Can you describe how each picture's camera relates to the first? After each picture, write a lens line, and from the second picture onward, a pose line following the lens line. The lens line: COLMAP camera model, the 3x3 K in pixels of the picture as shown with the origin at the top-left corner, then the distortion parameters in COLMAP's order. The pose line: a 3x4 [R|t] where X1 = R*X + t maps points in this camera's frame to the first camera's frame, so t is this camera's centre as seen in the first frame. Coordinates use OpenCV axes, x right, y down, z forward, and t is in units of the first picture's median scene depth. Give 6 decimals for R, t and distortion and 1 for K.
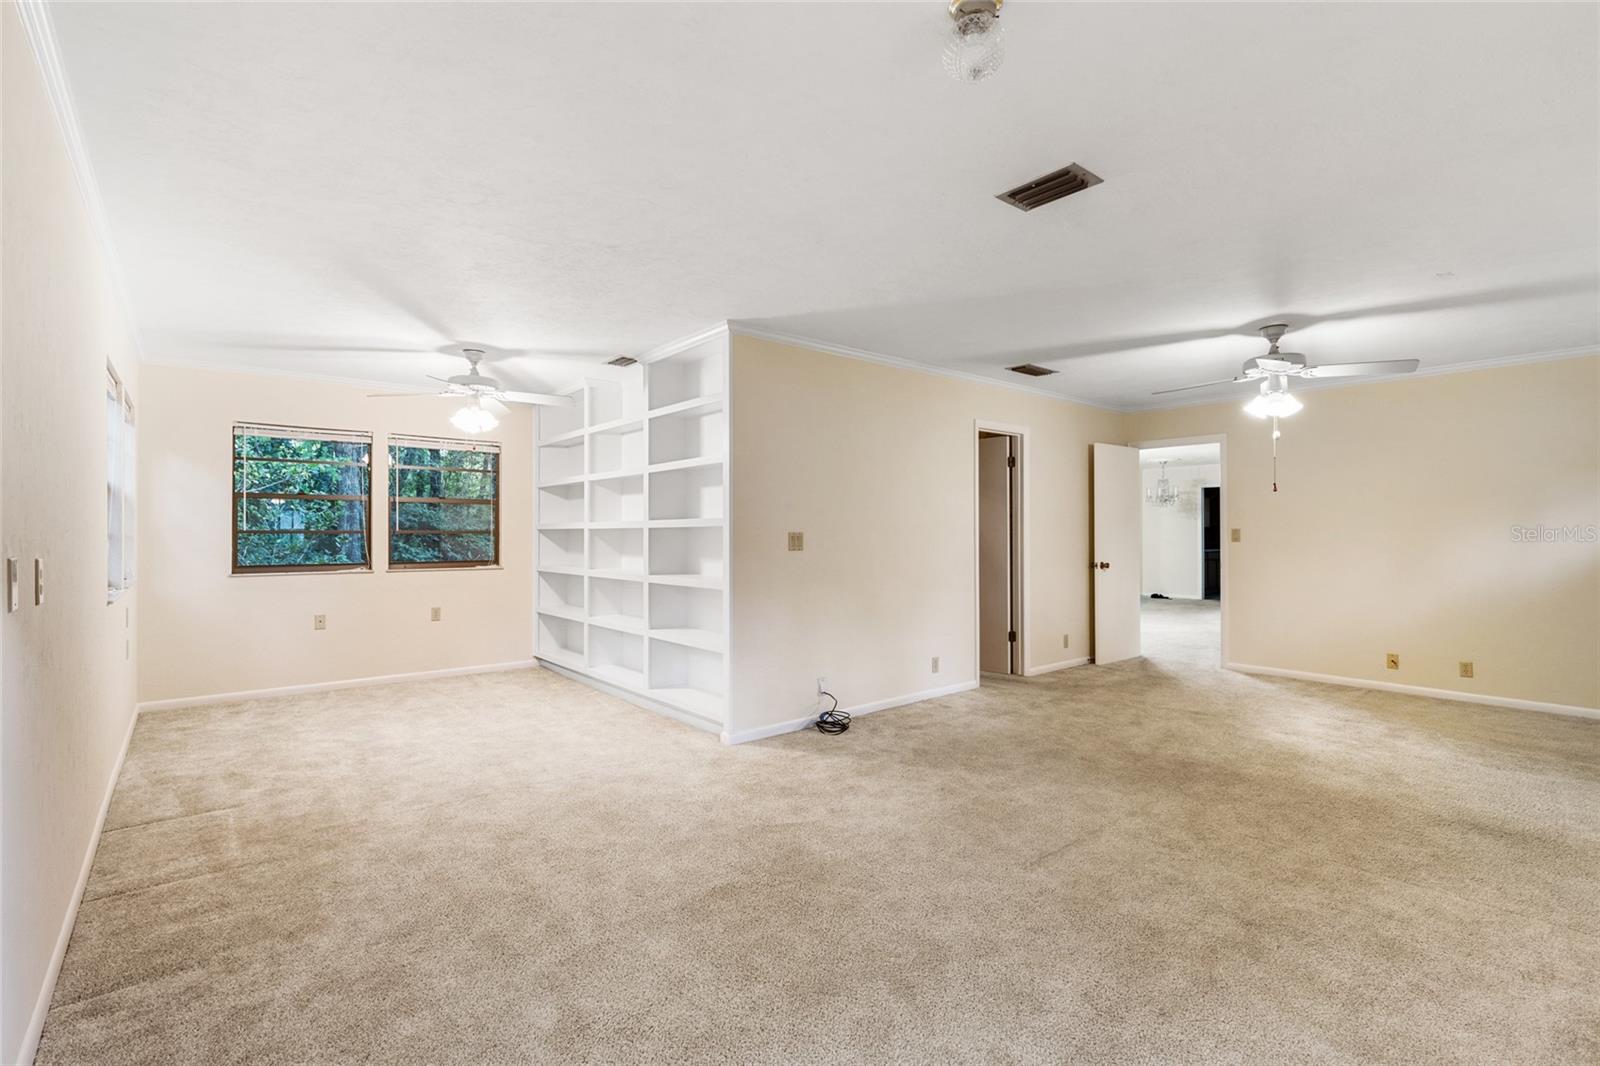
lens RADIAL K [[738.6, 0, 799.3], [0, 738.6, 531.5], [0, 0, 1]] dist [0.002899, 0.001304]
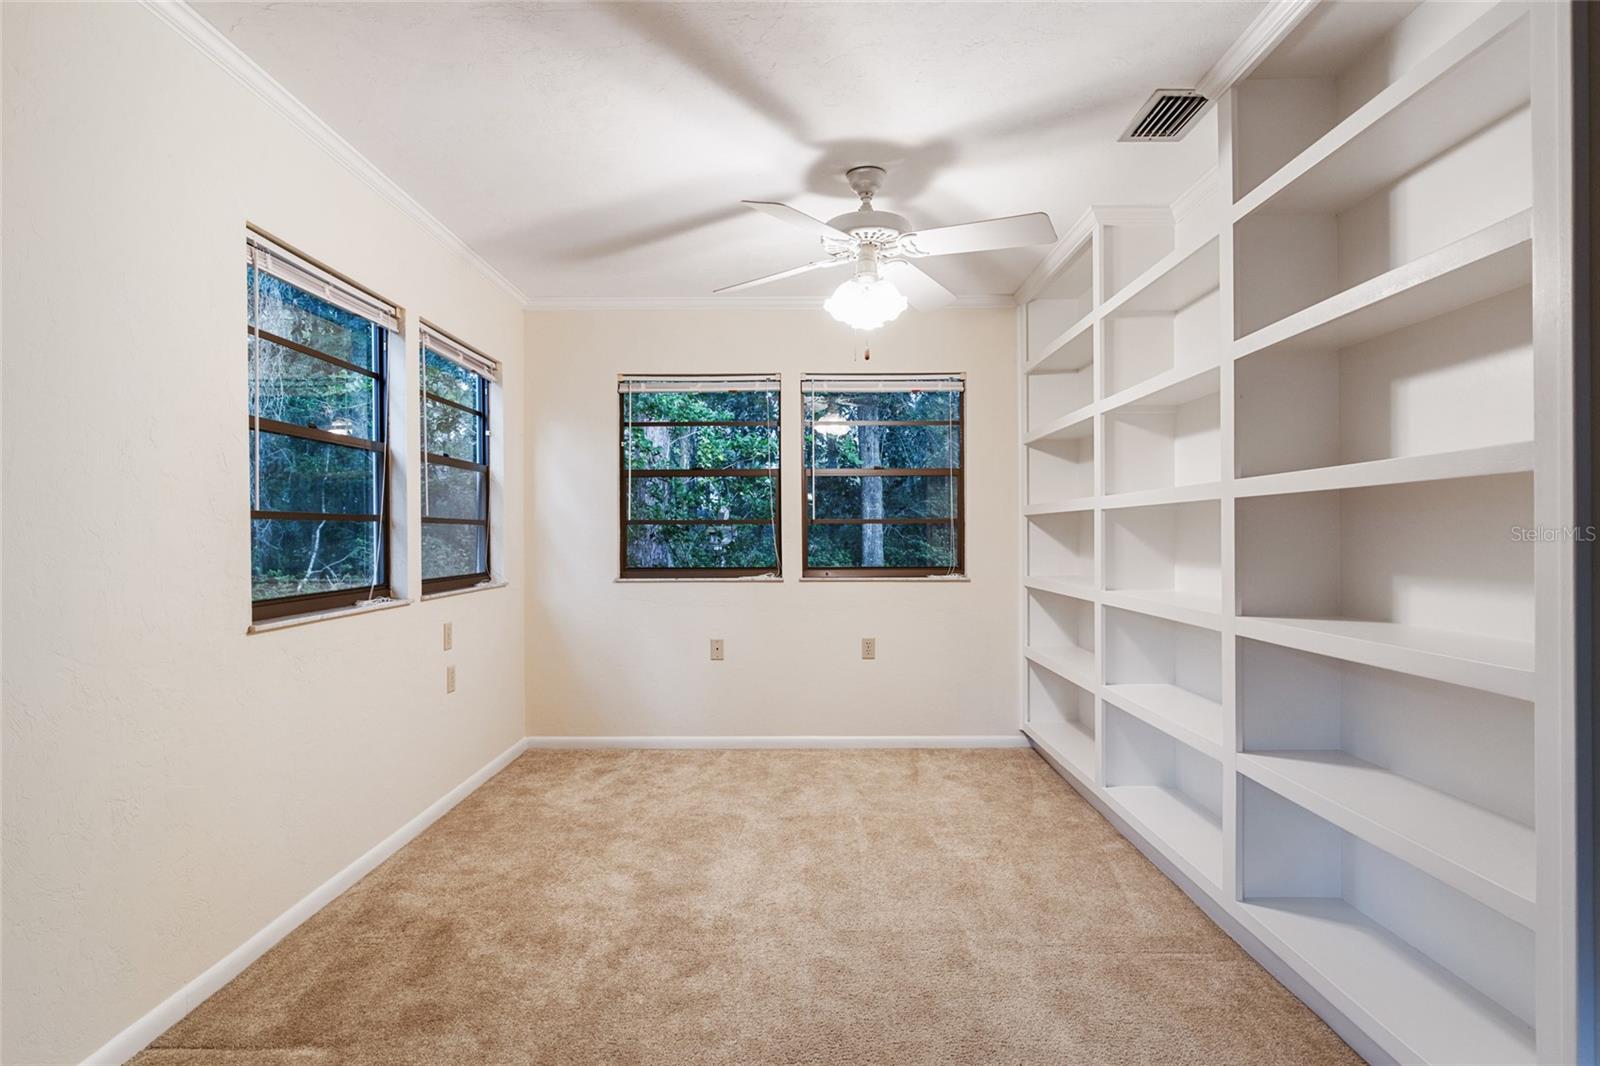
lens RADIAL K [[810.9, 0, 798.6], [0, 810.9, 533.0], [0, 0, 1]] dist [0.005486, 0.000190]
pose [[0.765530, -0.004442, -0.643385, -0.095136], [0.005845, 0.999983, 0.000052, 0.012085], [0.643373, -0.003800, 0.765543, 0.475082]]
